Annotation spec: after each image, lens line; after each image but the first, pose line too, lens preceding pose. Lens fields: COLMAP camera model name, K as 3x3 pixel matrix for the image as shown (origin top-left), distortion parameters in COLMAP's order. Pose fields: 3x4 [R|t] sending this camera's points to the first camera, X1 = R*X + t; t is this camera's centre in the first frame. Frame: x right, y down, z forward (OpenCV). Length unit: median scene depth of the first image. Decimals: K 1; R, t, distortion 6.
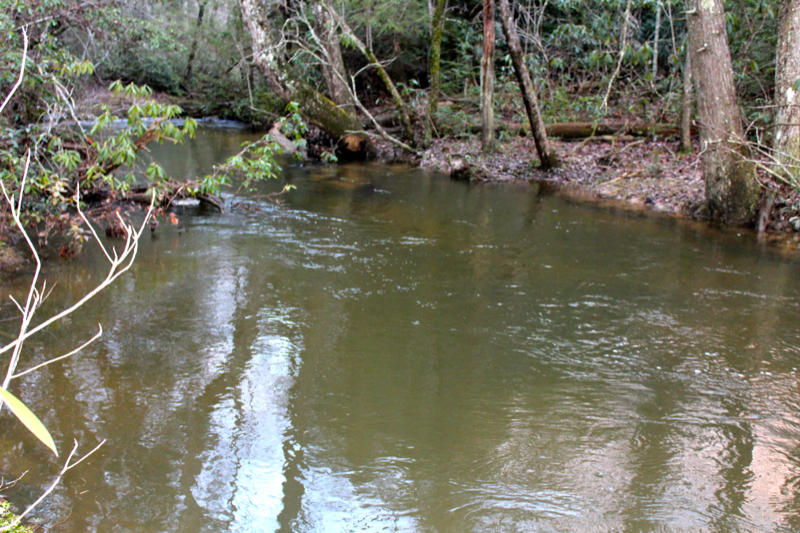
lens RADIAL K [[884.3, 0, 400.0], [0, 884.3, 266.5], [0, 0, 1]] dist [-0.098975, 0.141365]
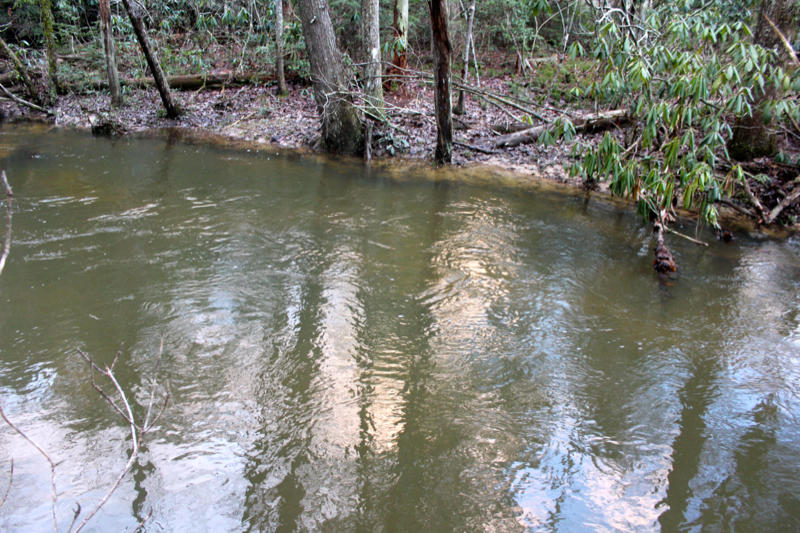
lens RADIAL K [[673.8, 0, 400.0], [0, 673.8, 266.5], [0, 0, 1]] dist [-0.158394, 0.146759]
pose [[0.831598, -0.194851, 0.520075, -0.077766], [0.110450, 0.975753, 0.188965, -0.046018], [-0.544285, -0.099700, 0.832955, 0.067542]]
